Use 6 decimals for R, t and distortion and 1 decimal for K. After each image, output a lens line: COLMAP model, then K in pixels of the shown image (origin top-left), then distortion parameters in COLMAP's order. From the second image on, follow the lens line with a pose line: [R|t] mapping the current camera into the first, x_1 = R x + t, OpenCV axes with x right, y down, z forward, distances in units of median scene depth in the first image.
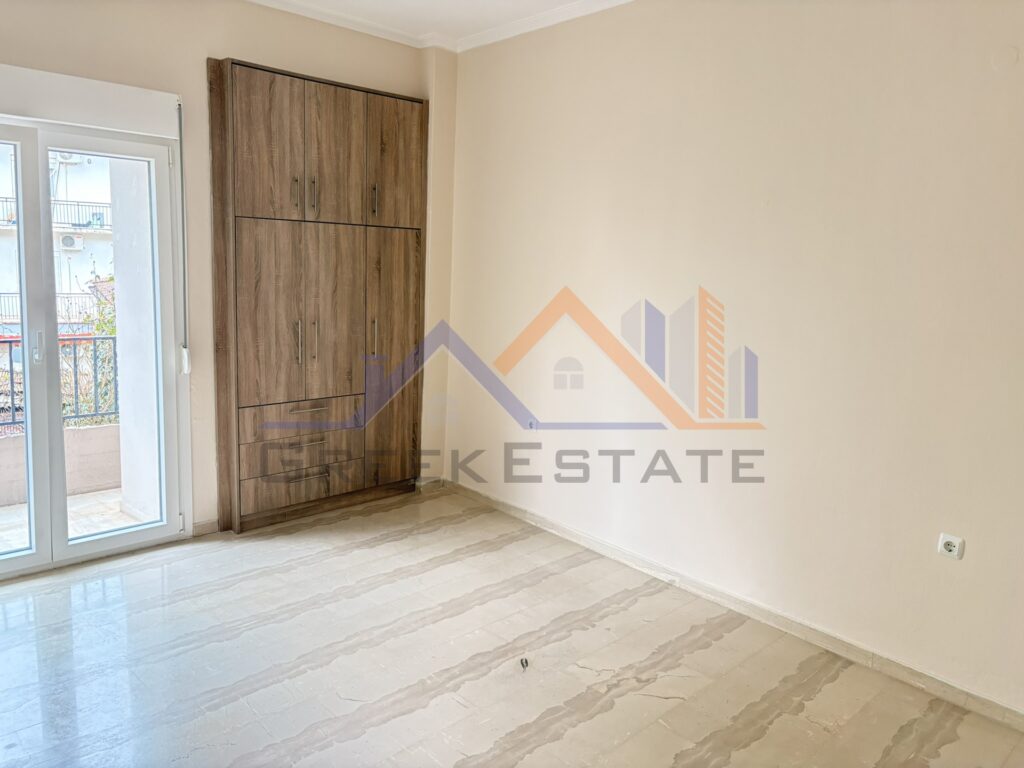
lens RADIAL K [[770.5, 0, 510.7], [0, 770.5, 389.7], [0, 0, 1]] dist [0.046650, -0.061854]
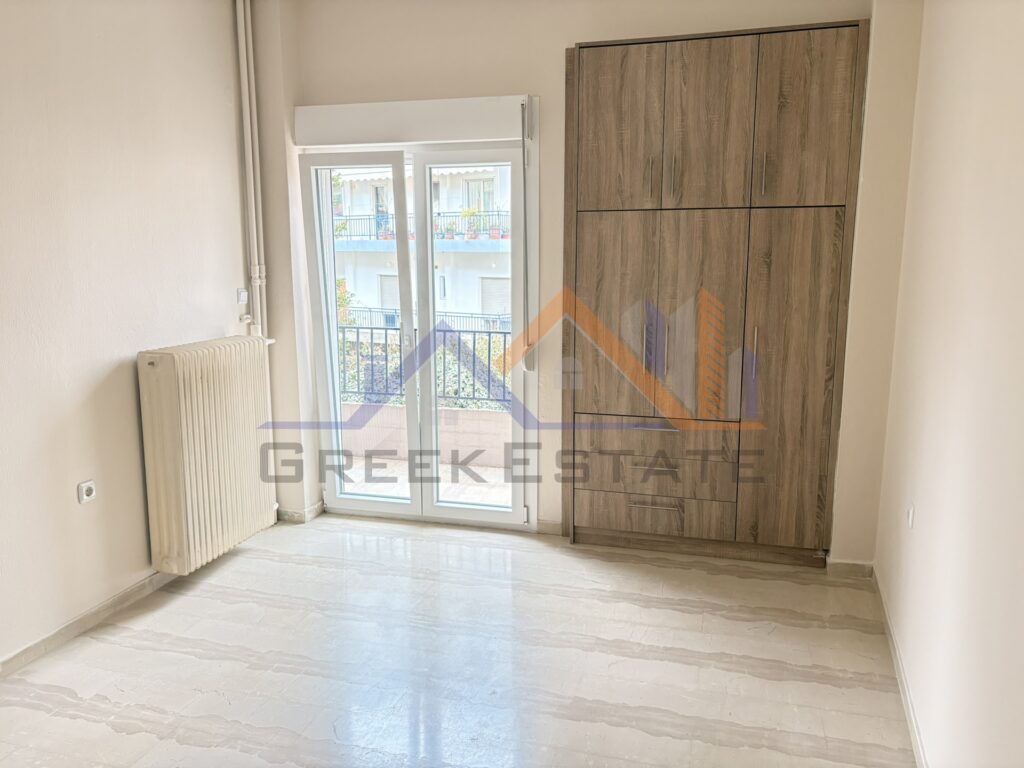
lens RADIAL K [[770.5, 0, 508.5], [0, 770.5, 387.3], [0, 0, 1]] dist [0.046650, -0.061854]
pose [[0.488588, 0.112837, -0.865188, 0.405624], [-0.126769, 0.990261, 0.057560, -0.049235], [0.863256, 0.081556, 0.498134, 0.433217]]
